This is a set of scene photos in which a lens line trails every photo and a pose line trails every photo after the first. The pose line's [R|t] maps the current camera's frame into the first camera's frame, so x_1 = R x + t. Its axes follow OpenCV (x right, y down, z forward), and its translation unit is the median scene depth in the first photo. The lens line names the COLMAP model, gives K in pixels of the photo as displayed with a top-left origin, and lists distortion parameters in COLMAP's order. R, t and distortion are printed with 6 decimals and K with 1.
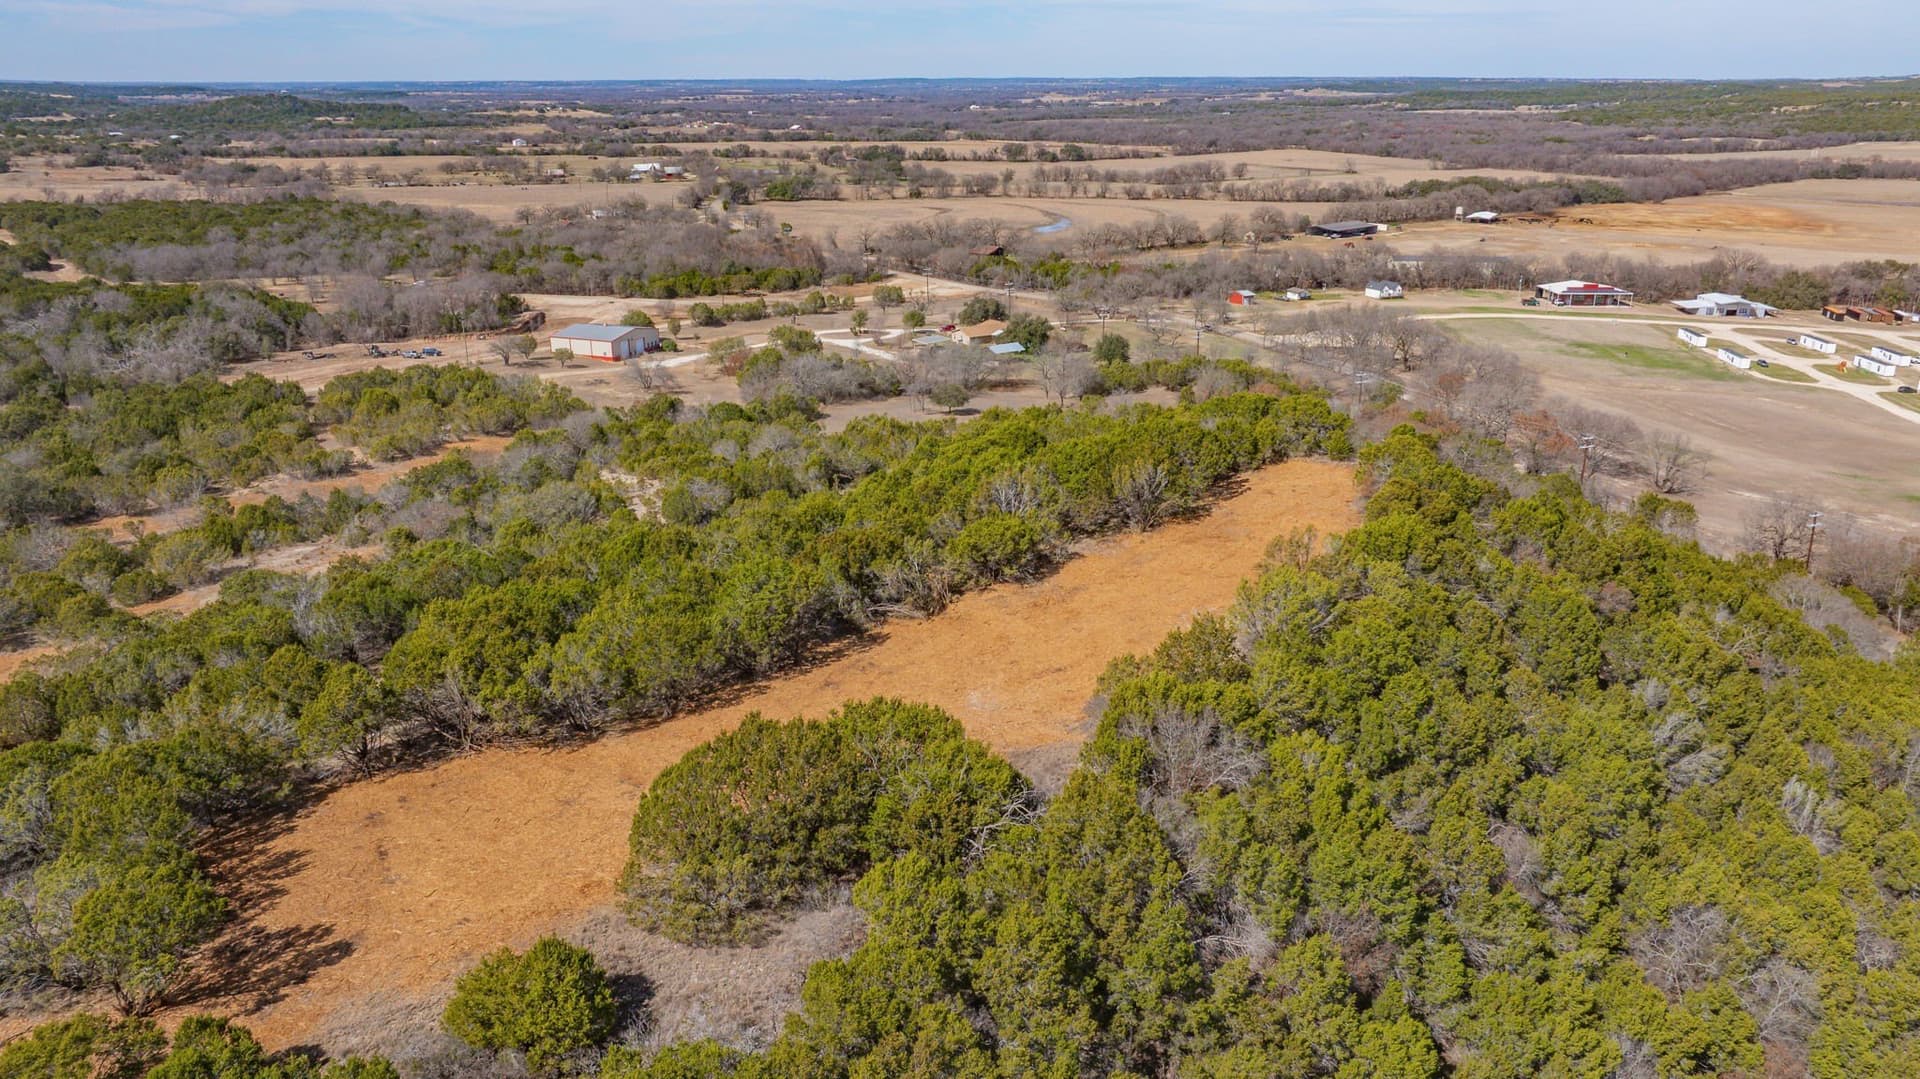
lens RADIAL K [[1351.4, 0, 963.4], [0, 1351.4, 548.0], [0, 0, 1]] dist [-0.036970, 0.029450]
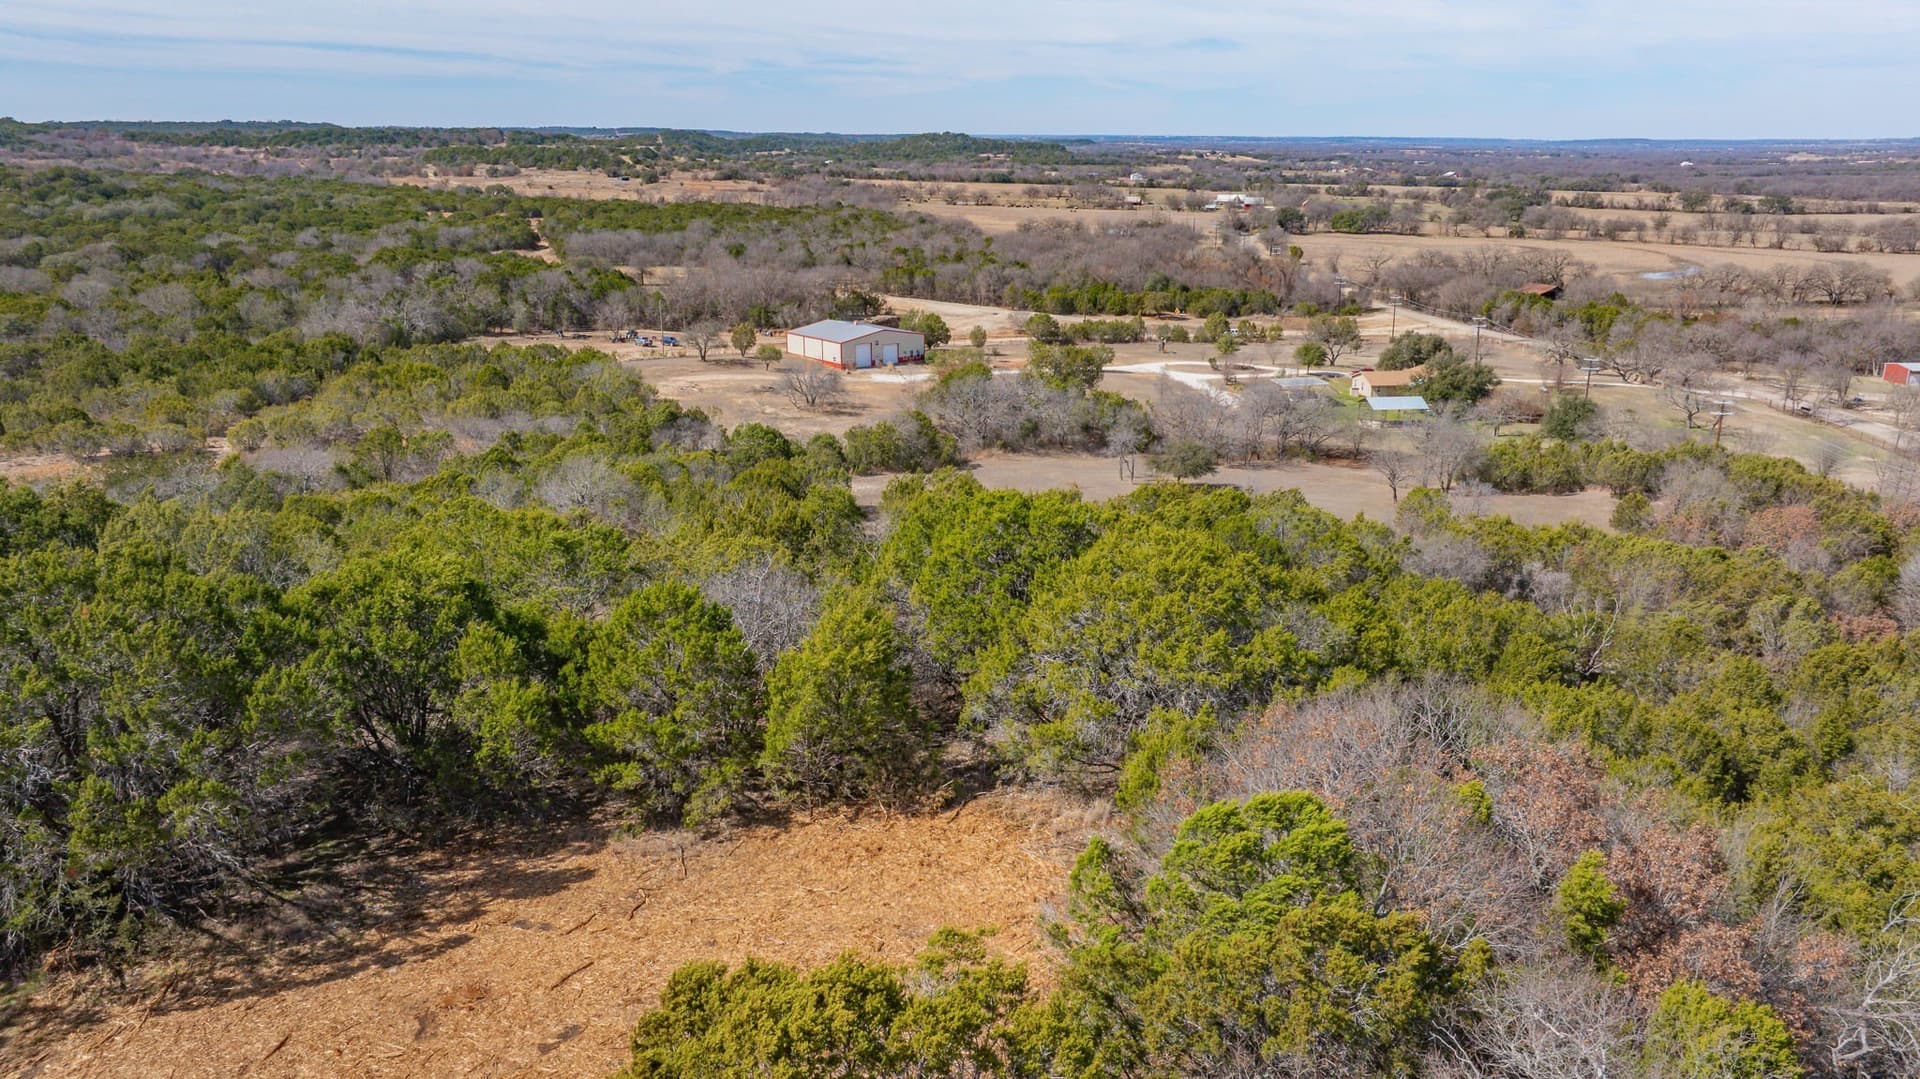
lens RADIAL K [[1390.1, 0, 960.0], [0, 1390.1, 539.5], [0, 0, 1]] dist [-0.118359, 0.142137]
pose [[0.885314, 0.133402, -0.445447, 0.089602], [-0.155525, 0.987743, -0.013292, -0.026934], [0.438214, 0.081046, 0.895209, 0.204572]]
